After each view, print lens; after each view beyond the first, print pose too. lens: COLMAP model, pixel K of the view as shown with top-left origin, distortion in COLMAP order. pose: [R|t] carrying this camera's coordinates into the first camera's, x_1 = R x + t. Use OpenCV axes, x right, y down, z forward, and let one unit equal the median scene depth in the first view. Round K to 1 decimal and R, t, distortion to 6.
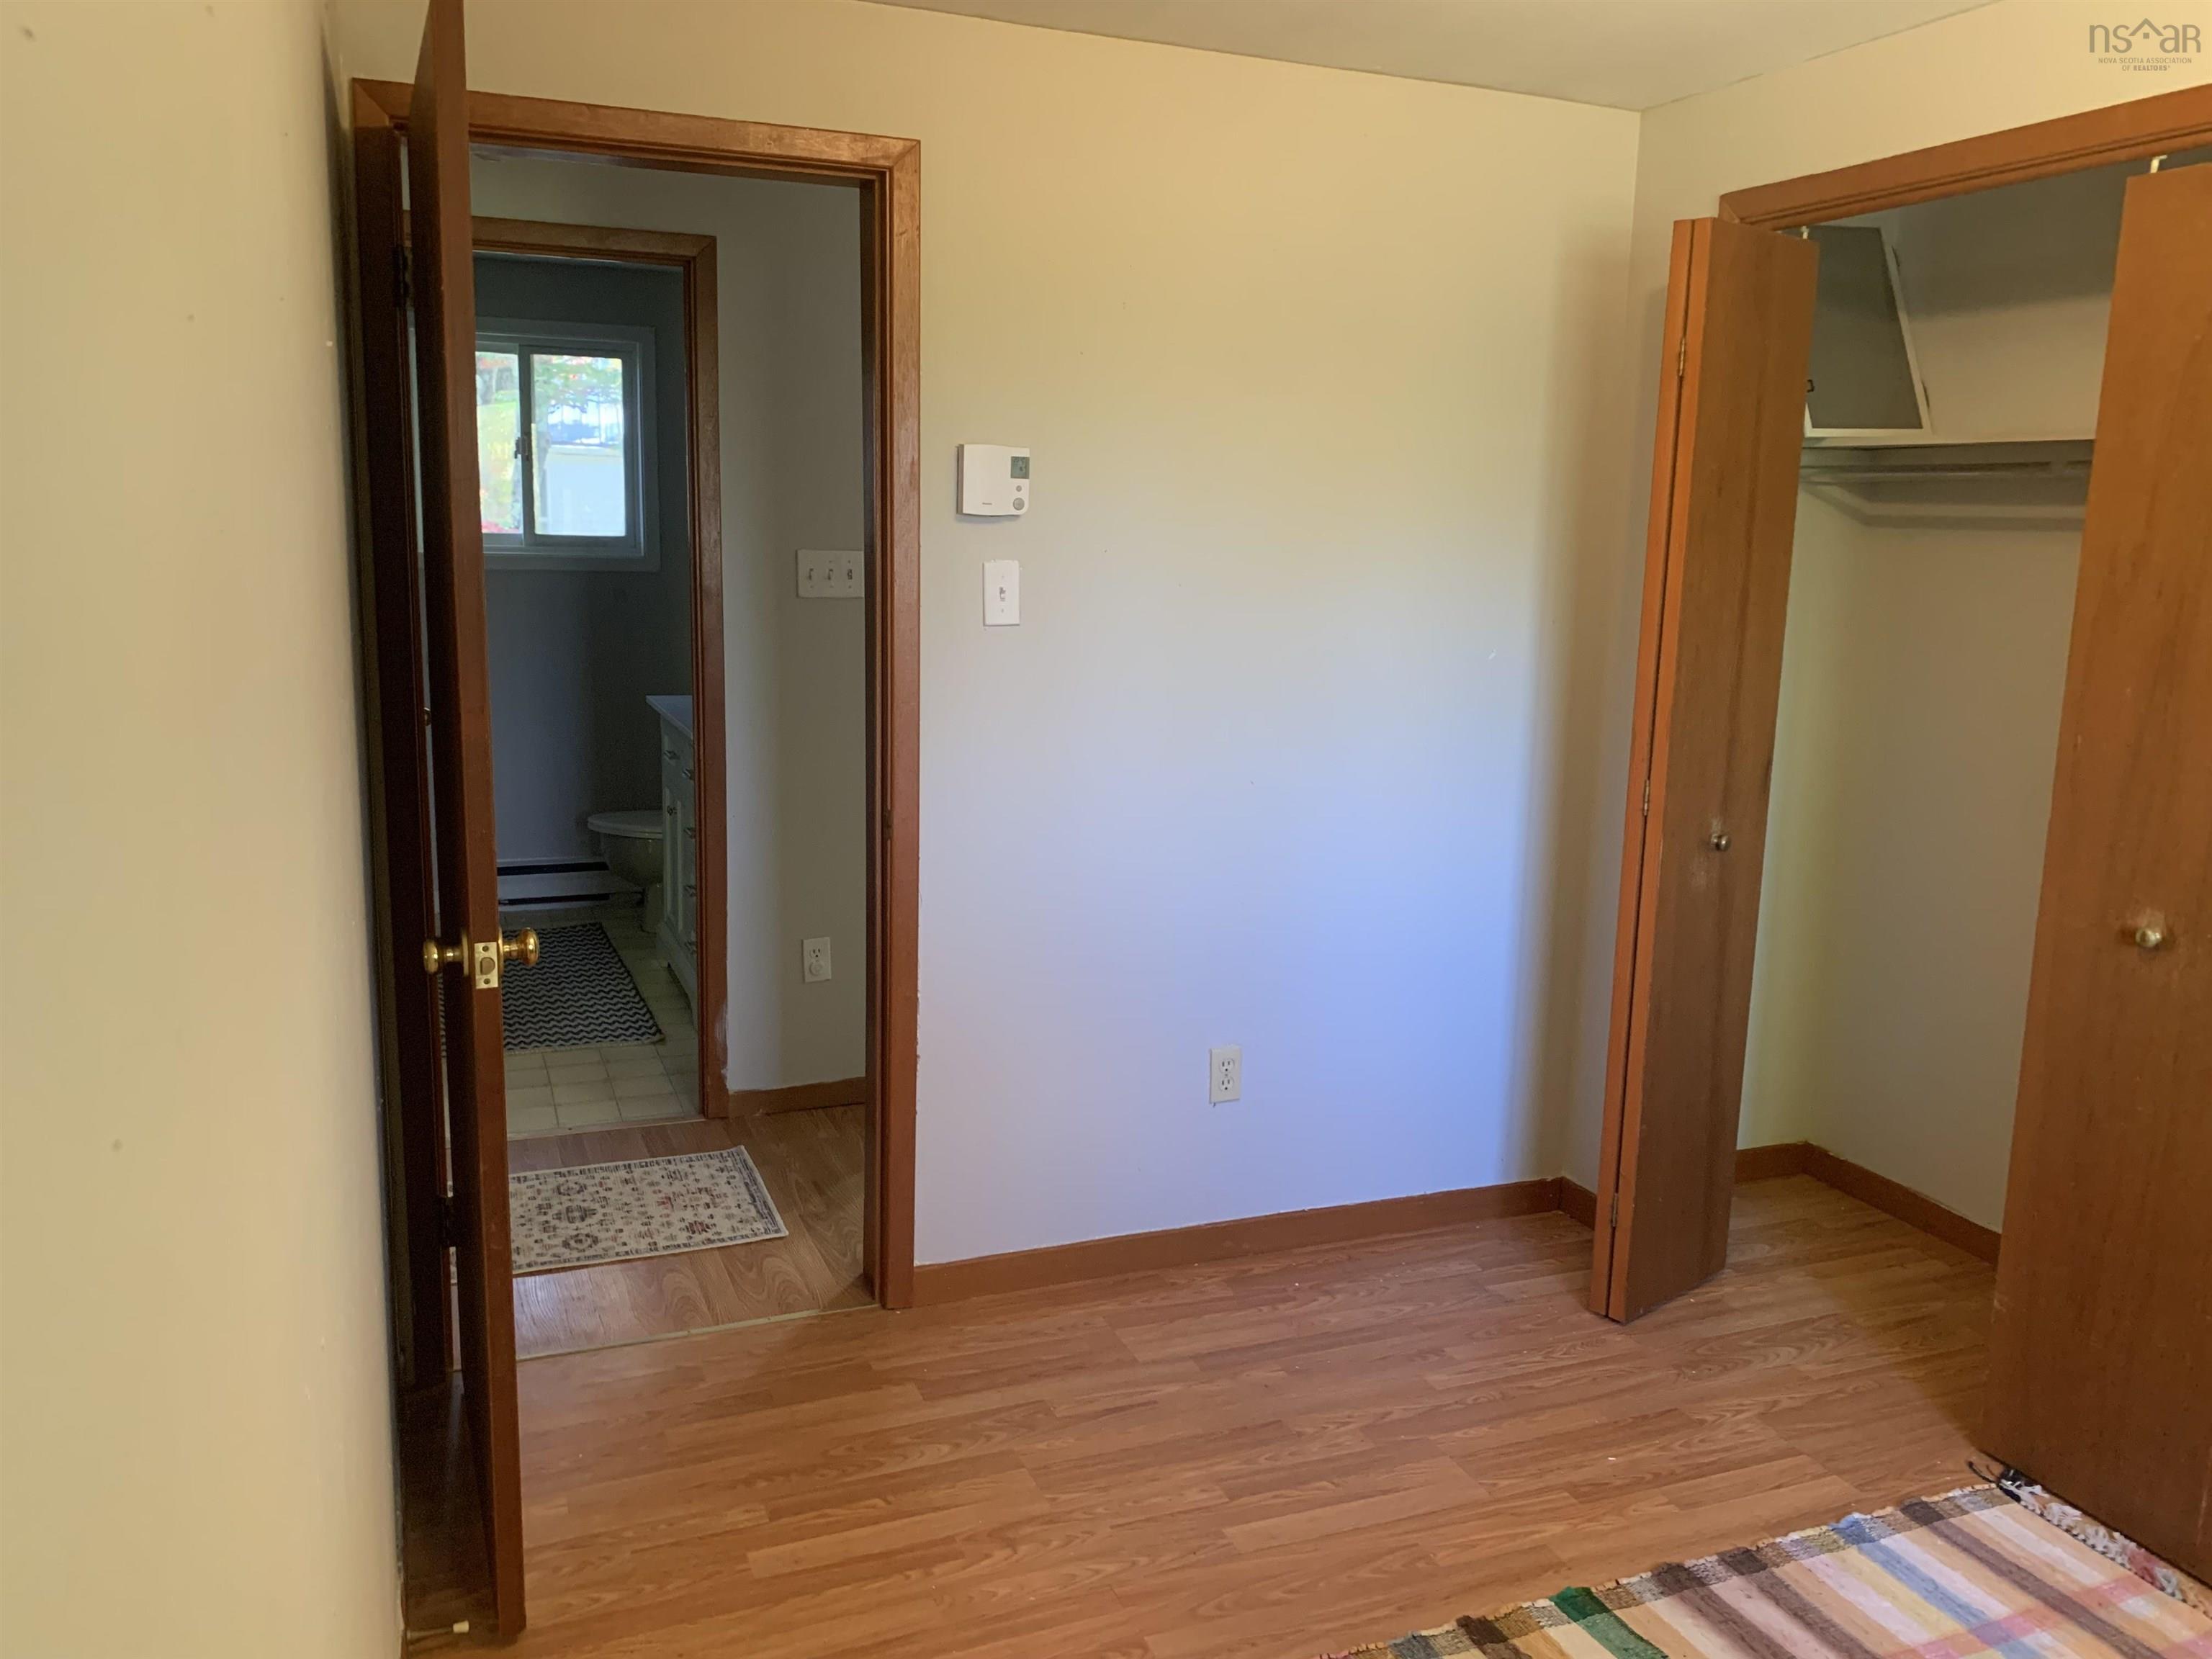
lens RADIAL K [[1711.9, 0, 1108.3], [0, 1711.9, 821.3], [0, 0, 1]] dist [-0.009431, 0.005436]
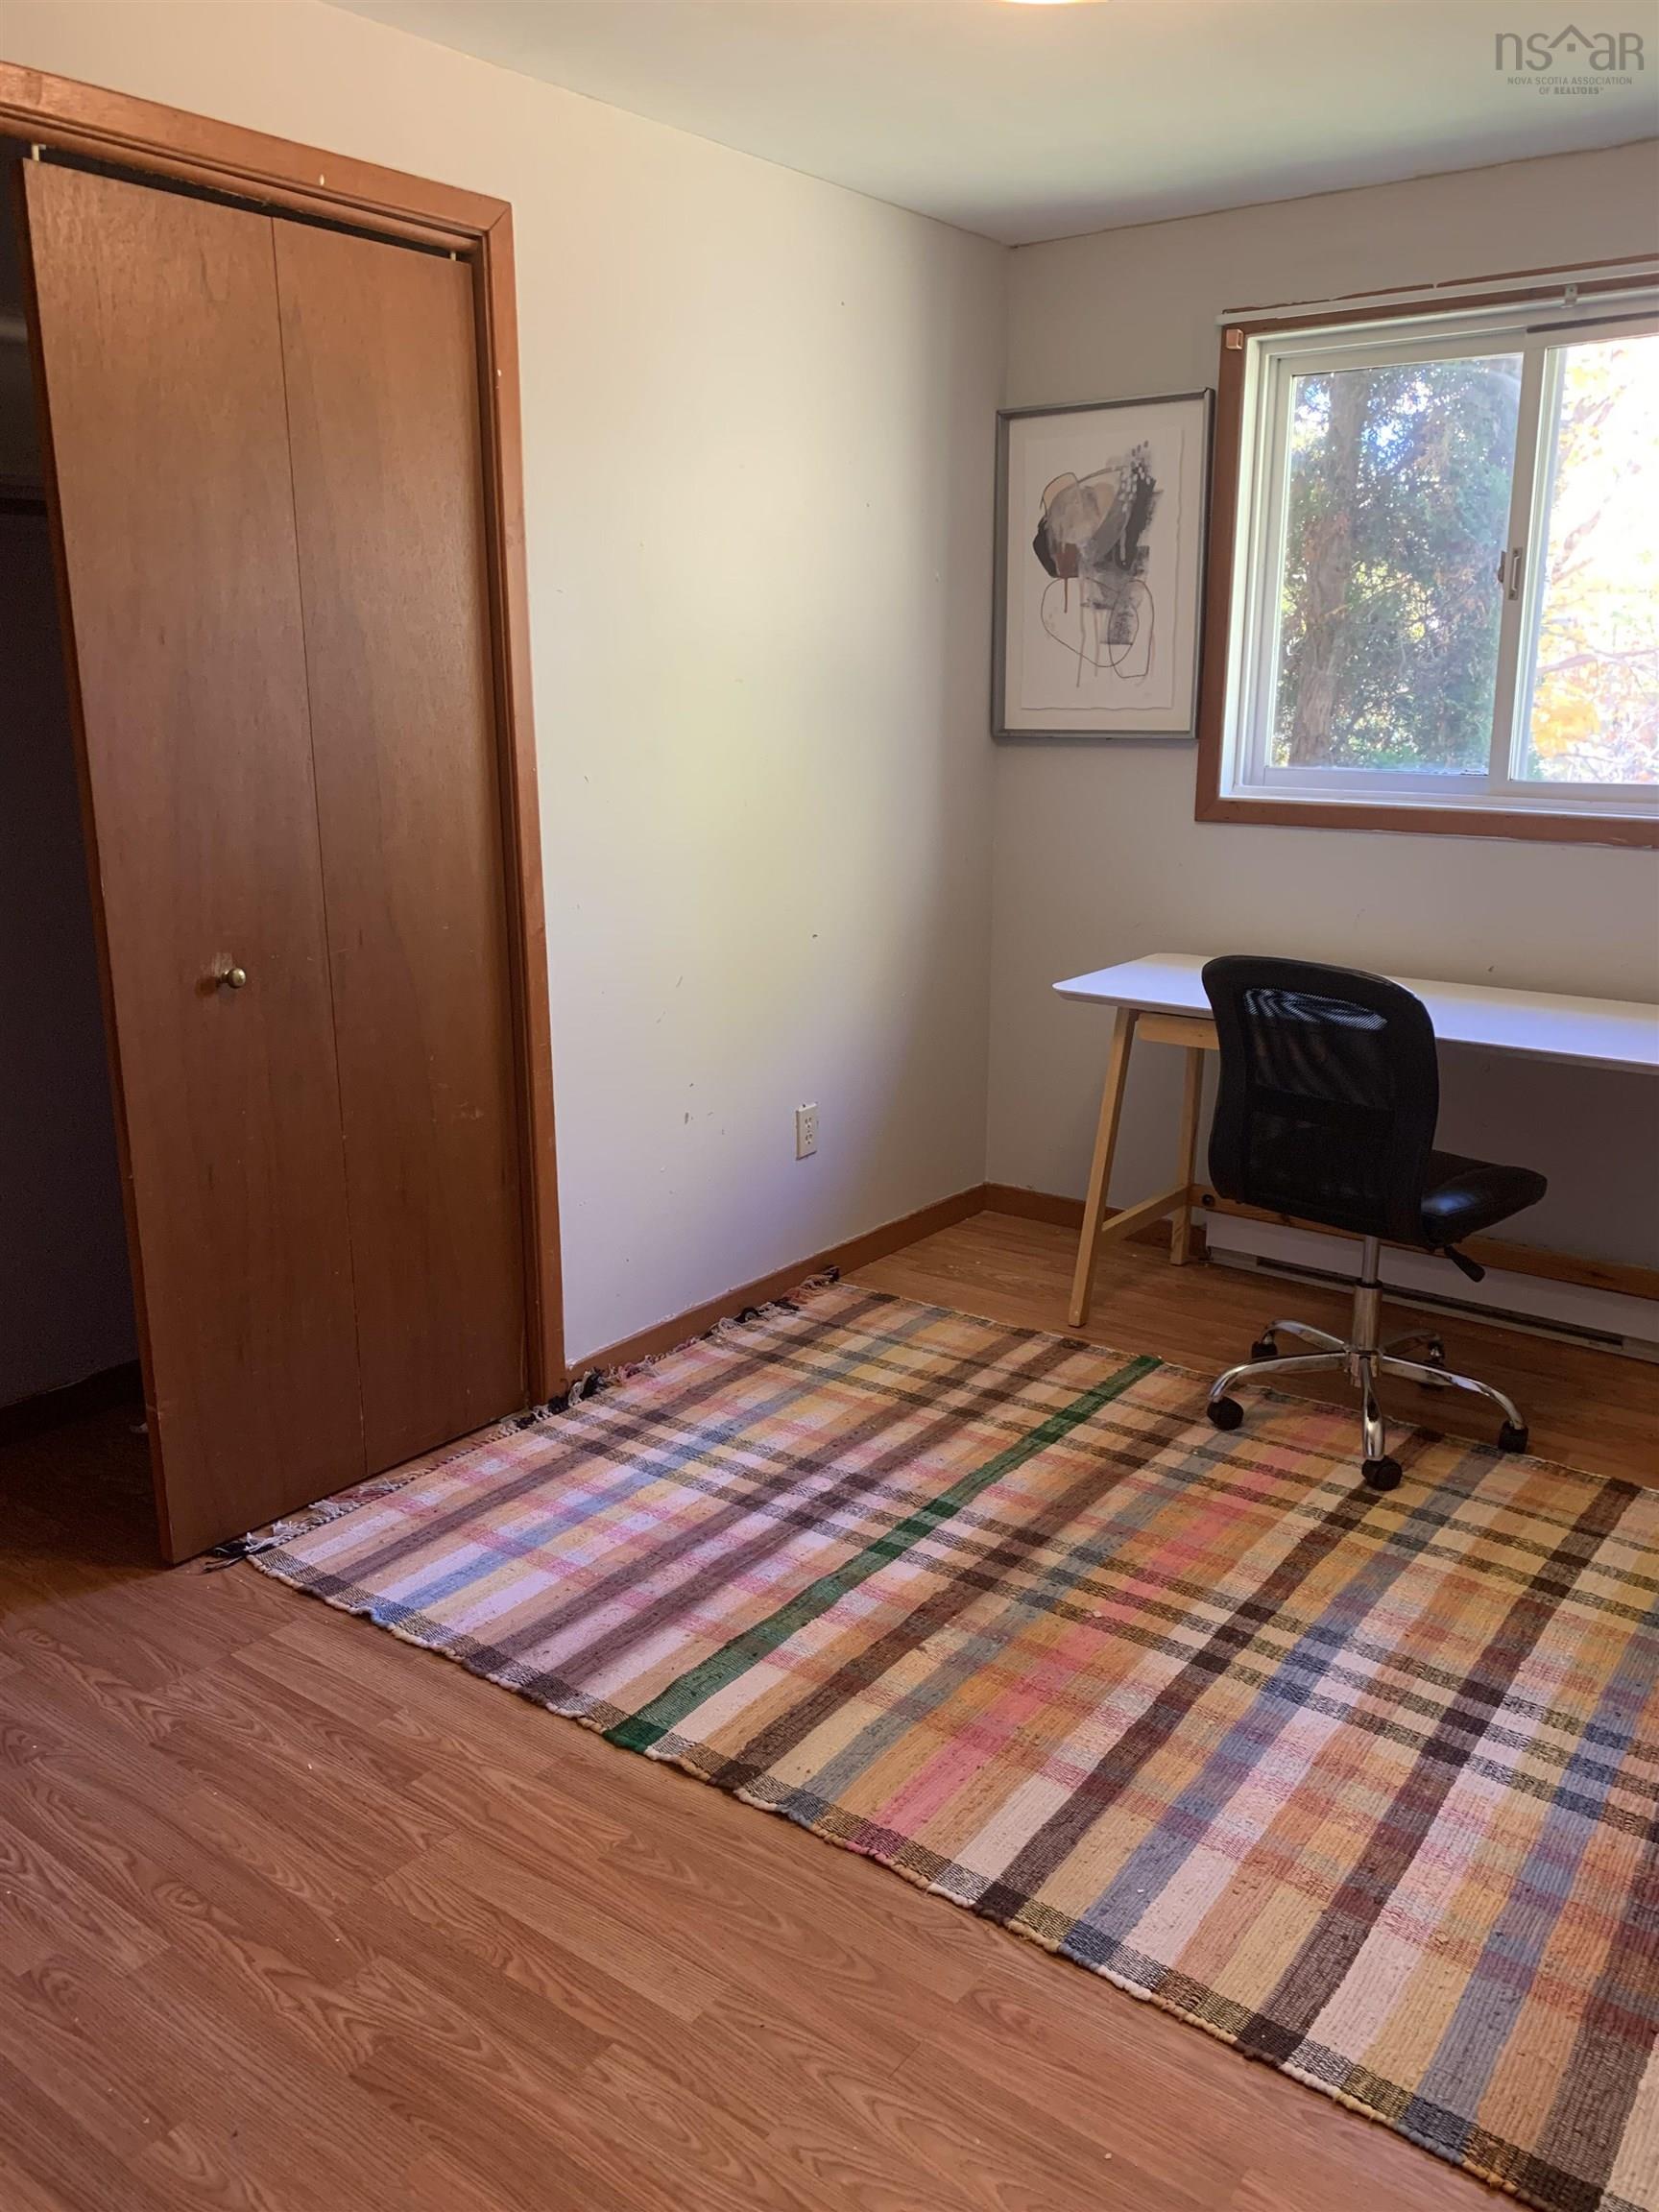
lens RADIAL K [[1711.9, 0, 830.6], [0, 1711.9, 1106.3], [0, 0, 1]] dist [-0.009431, 0.005436]
pose [[-0.519589, -0.229973, 0.822885, -0.446603], [0.139814, 0.927229, 0.347416, -0.167403], [-0.842899, 0.295564, -0.449625, 1.137156]]
